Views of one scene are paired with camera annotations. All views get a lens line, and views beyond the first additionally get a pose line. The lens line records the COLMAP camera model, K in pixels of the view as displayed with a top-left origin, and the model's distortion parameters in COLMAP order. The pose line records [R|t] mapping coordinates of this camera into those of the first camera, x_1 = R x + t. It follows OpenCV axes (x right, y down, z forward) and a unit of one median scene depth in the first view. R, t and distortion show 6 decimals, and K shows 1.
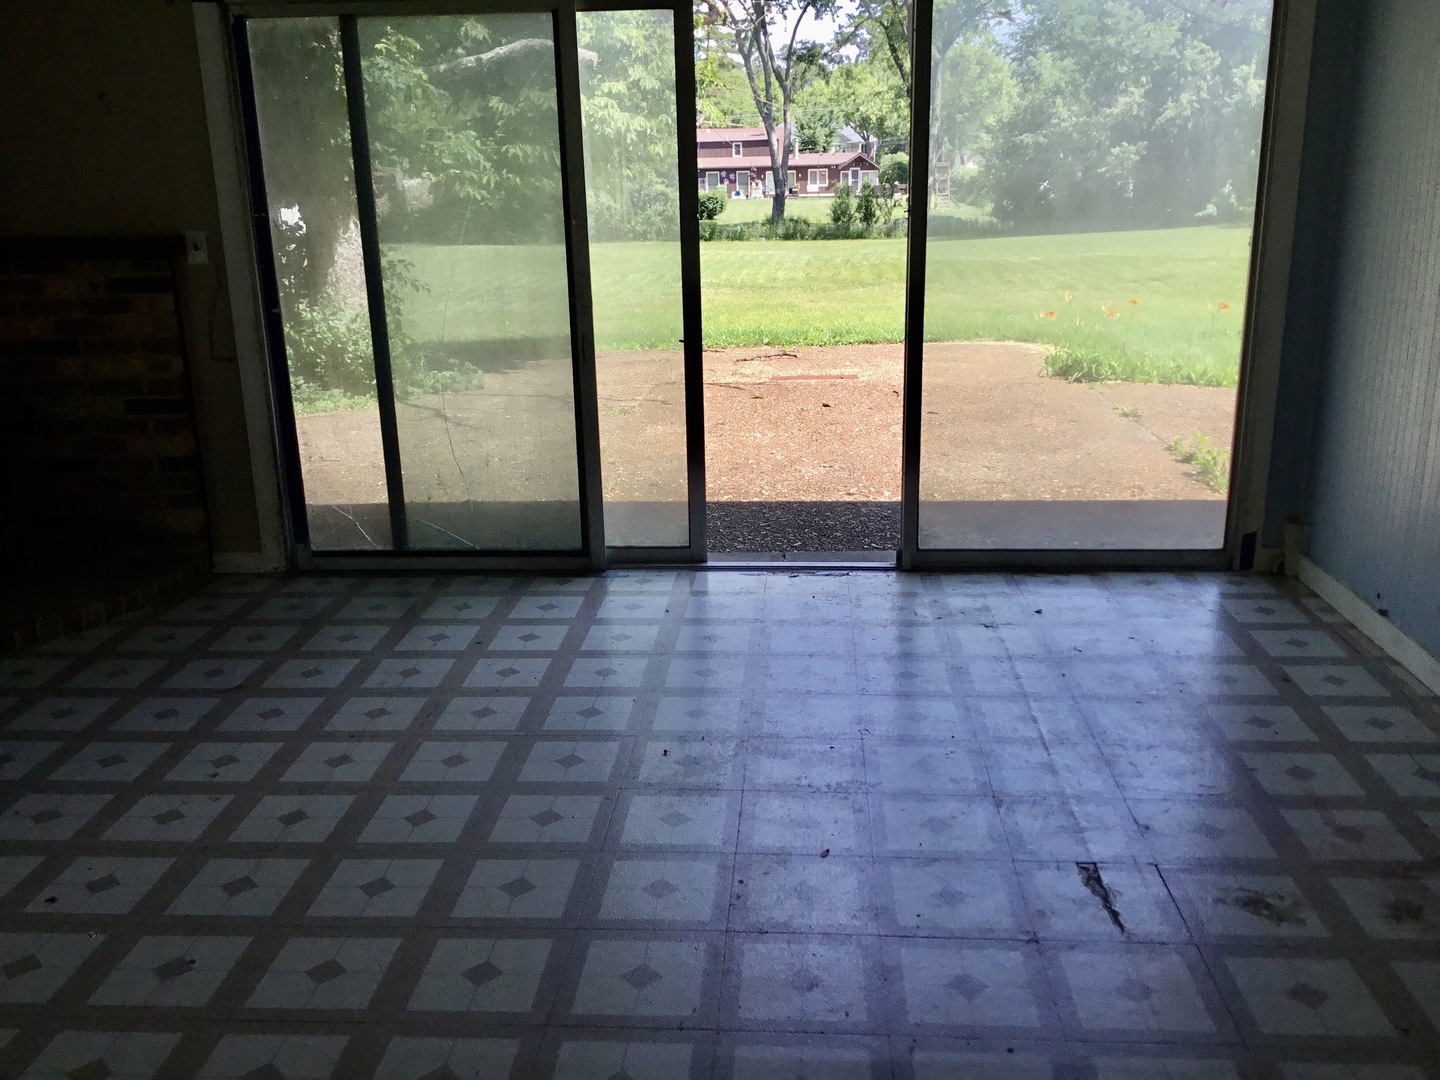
lens RADIAL K [[1291.5, 0, 720.0], [0, 1291.5, 540.0], [0, 0, 1]] dist [0.133505, -0.244025]
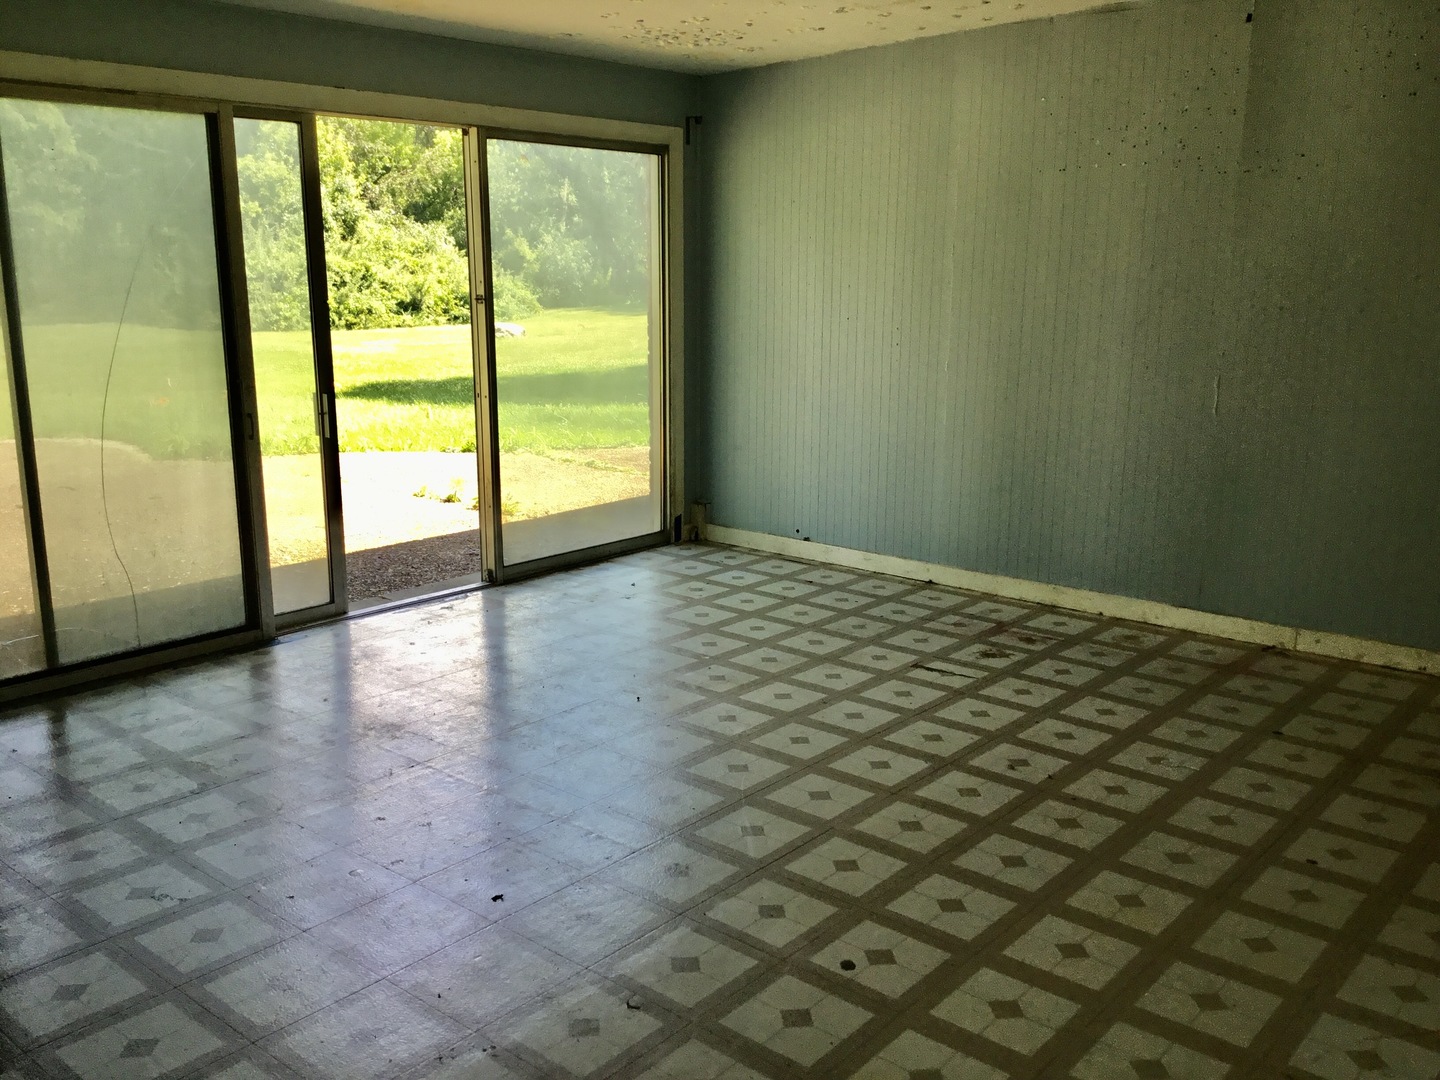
lens RADIAL K [[1291.5, 0, 720.0], [0, 1291.5, 540.0], [0, 0, 1]] dist [0.133505, -0.244025]
pose [[0.596395, -0.148358, 0.788862, -0.694824], [0.205055, 0.978322, 0.028963, -0.011062], [-0.776058, 0.144486, 0.613887, 0.066760]]
